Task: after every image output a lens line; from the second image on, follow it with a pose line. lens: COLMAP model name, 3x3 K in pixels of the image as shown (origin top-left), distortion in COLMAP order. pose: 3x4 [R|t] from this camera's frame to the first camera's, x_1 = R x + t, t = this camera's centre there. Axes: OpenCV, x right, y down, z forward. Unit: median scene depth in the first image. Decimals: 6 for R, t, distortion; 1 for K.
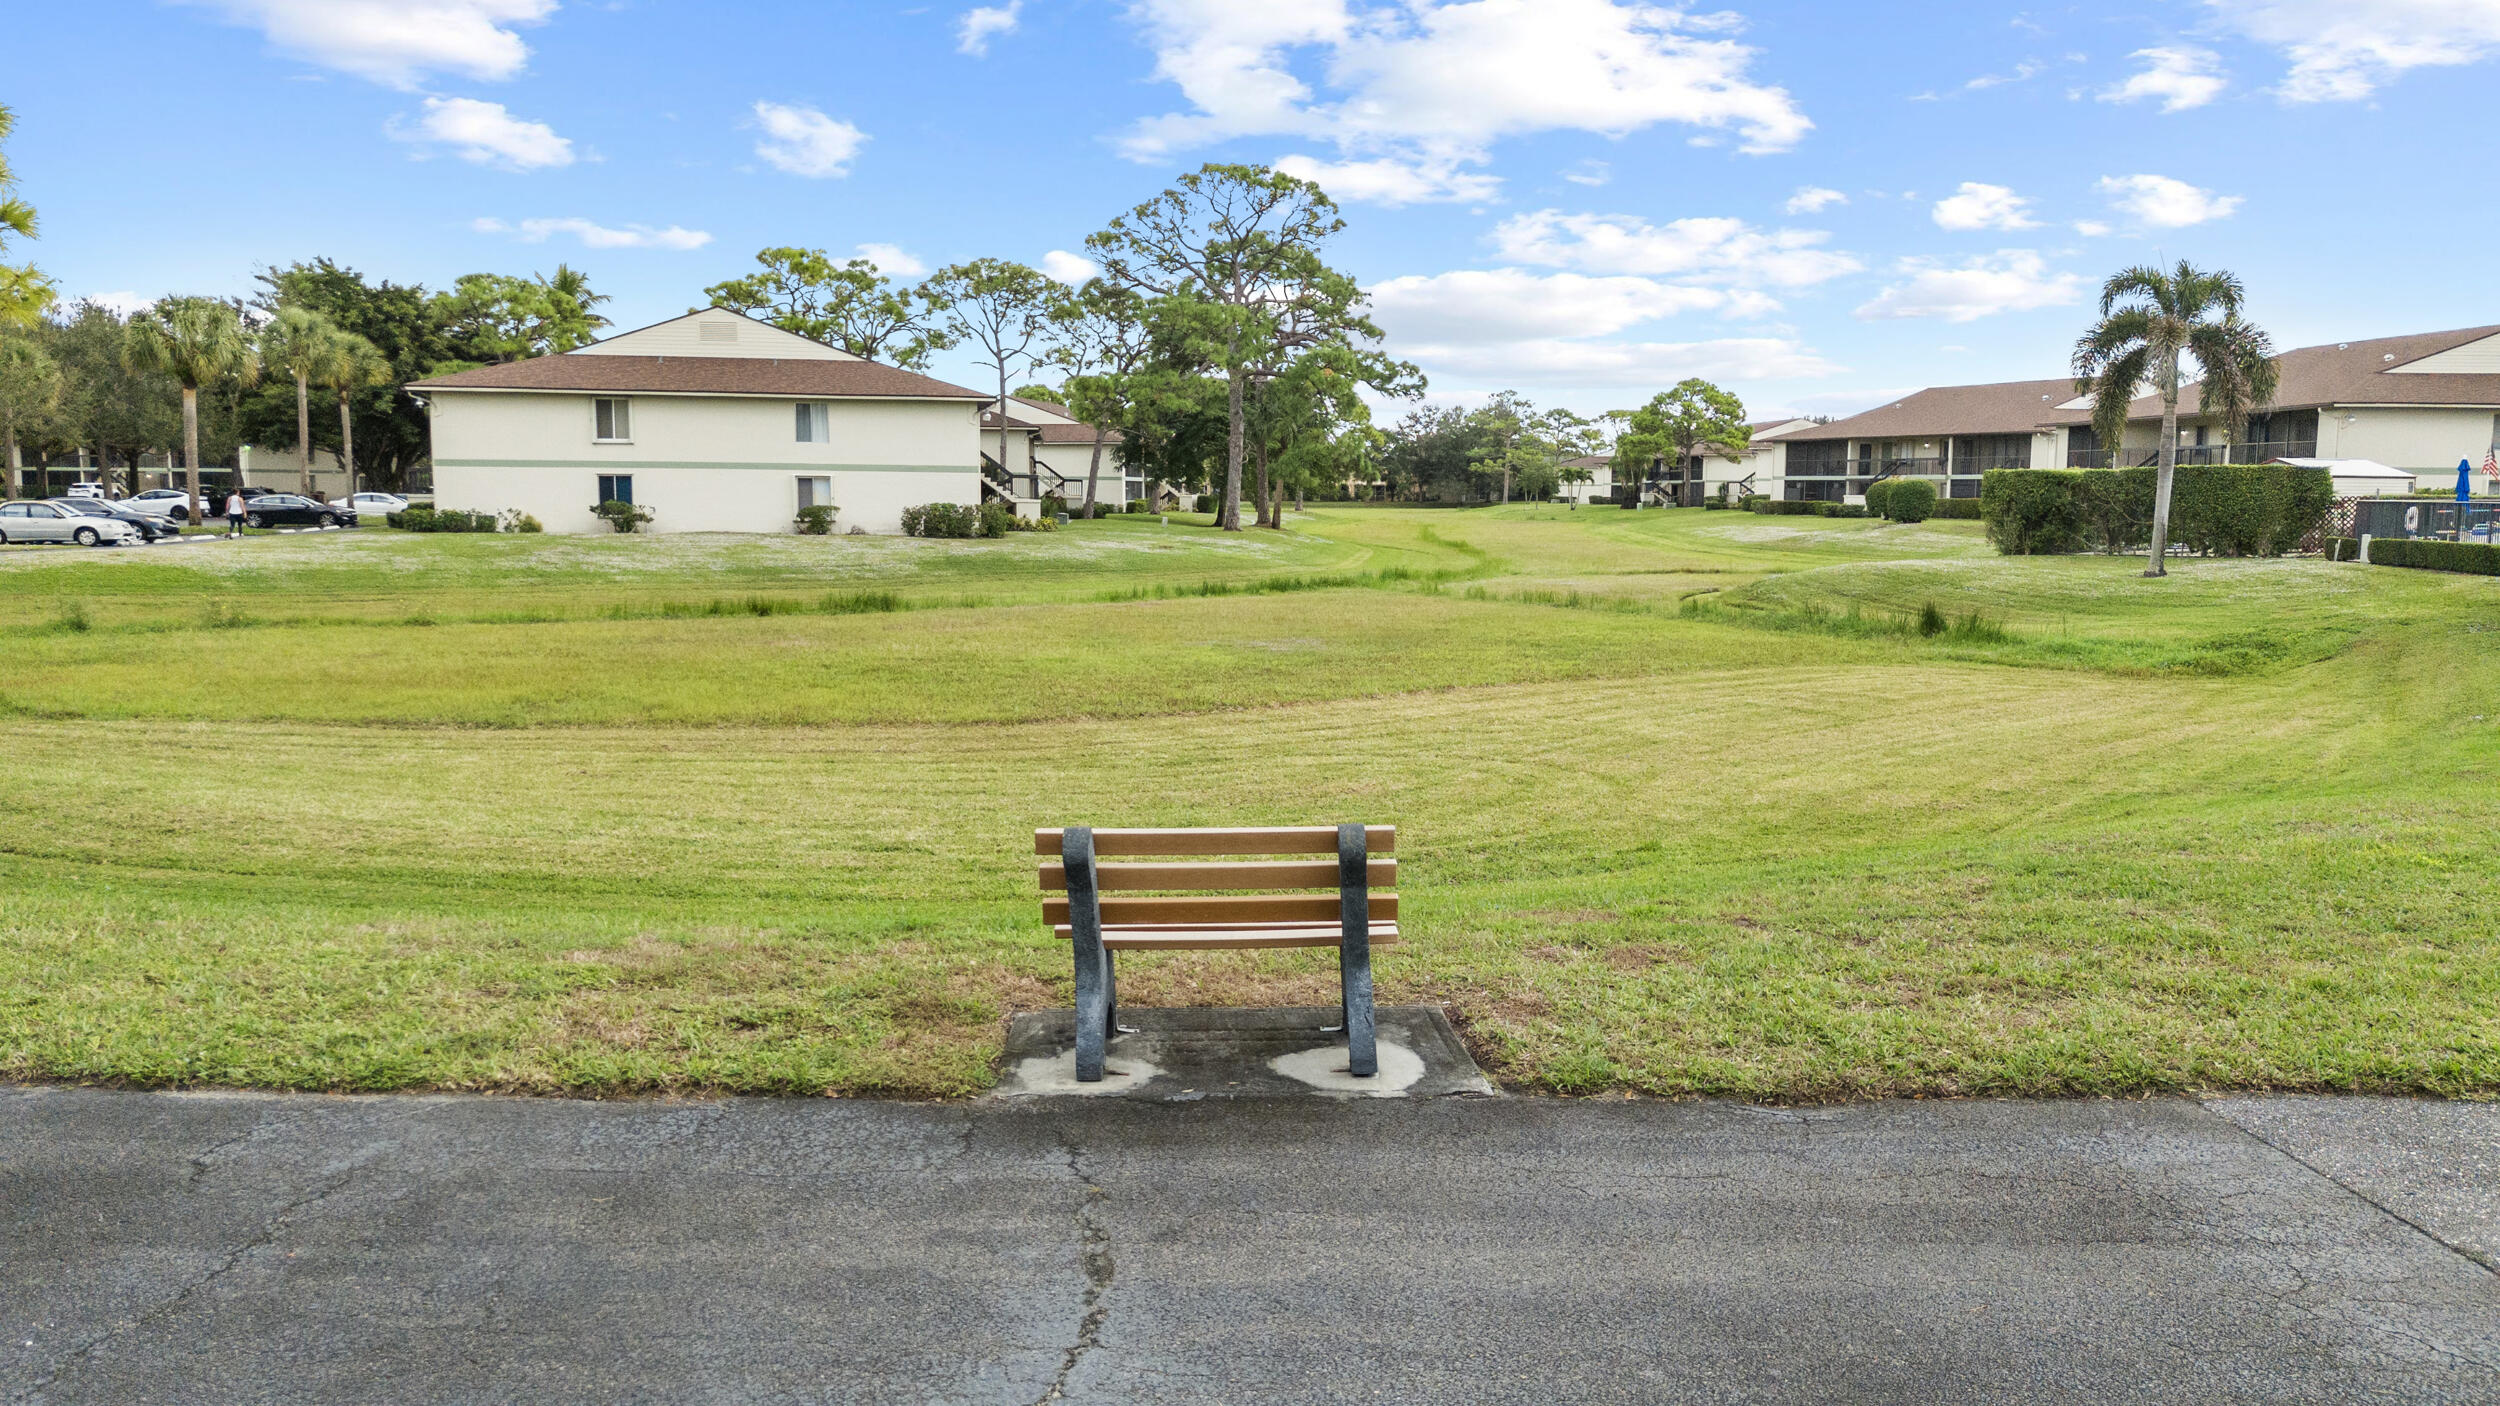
lens RADIAL K [[1821.4, 0, 1259.8], [0, 1821.4, 703.4], [0, 0, 1]] dist [0.046308, -0.029166]
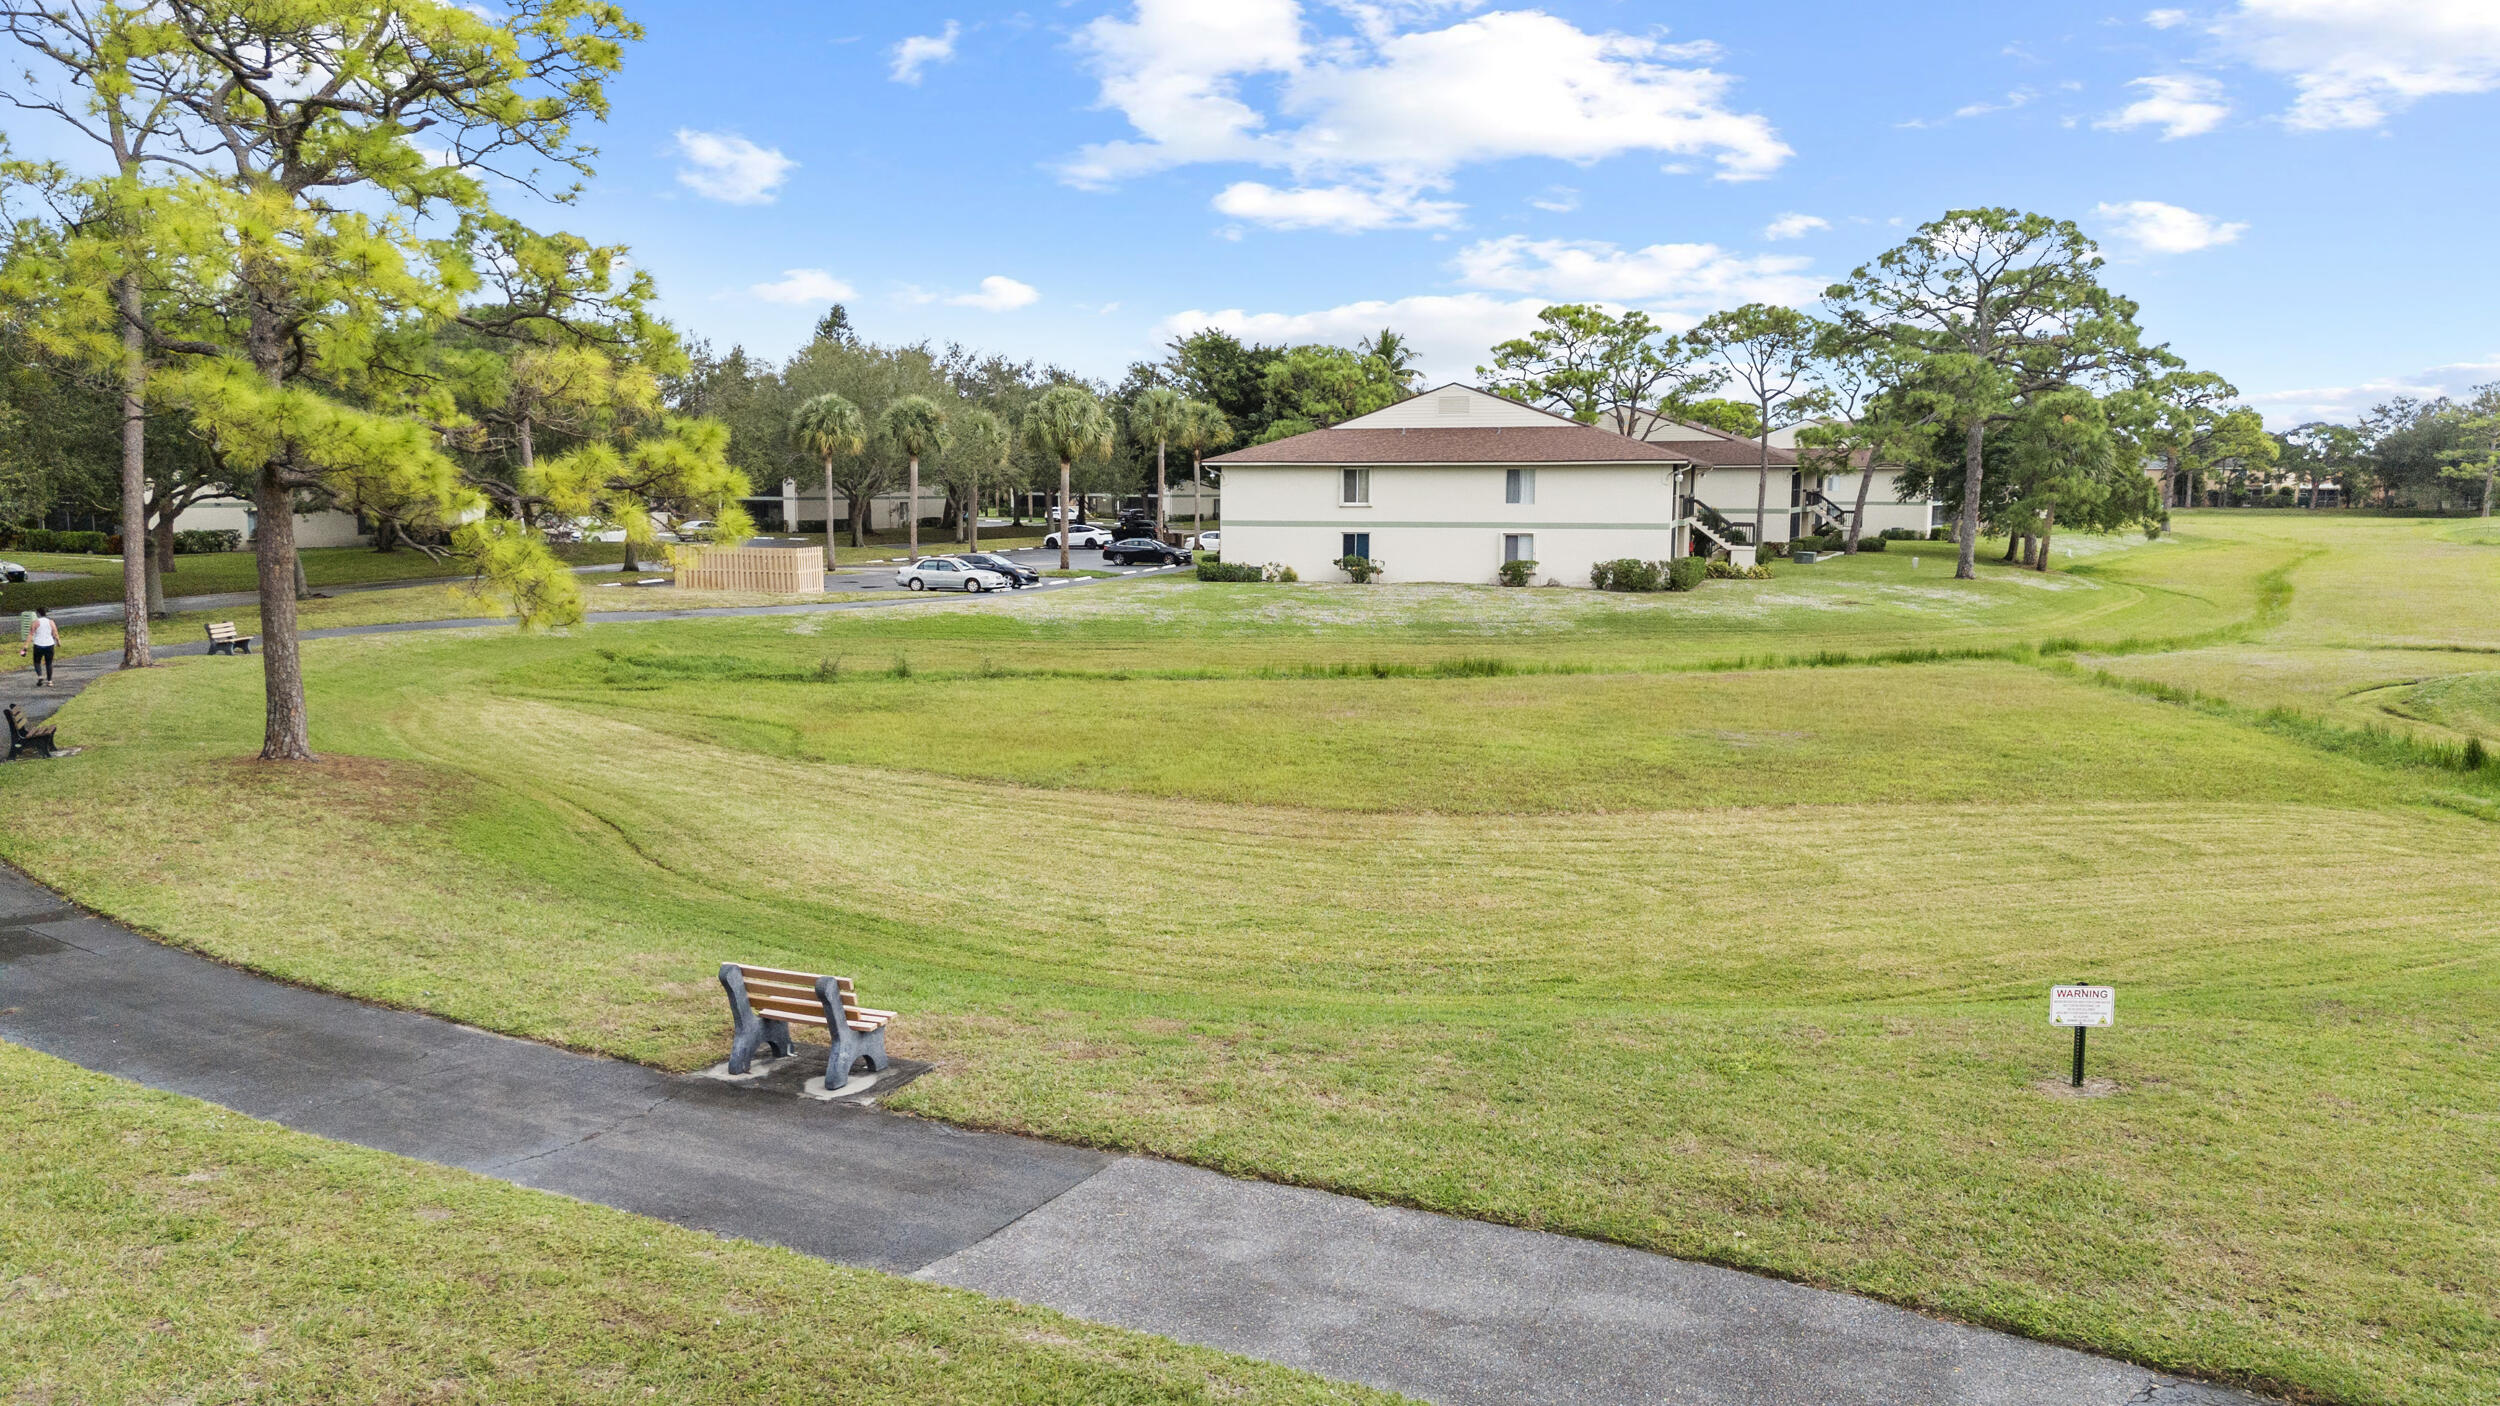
lens RADIAL K [[1821.4, 0, 1246.2], [0, 1821.4, 705.9], [0, 0, 1]] dist [0.046308, -0.029166]
pose [[0.882276, 0.053627, -0.467669, 0.116007], [-0.051614, 0.998520, 0.017128, -0.024949], [0.467895, 0.009027, 0.883738, -0.055423]]
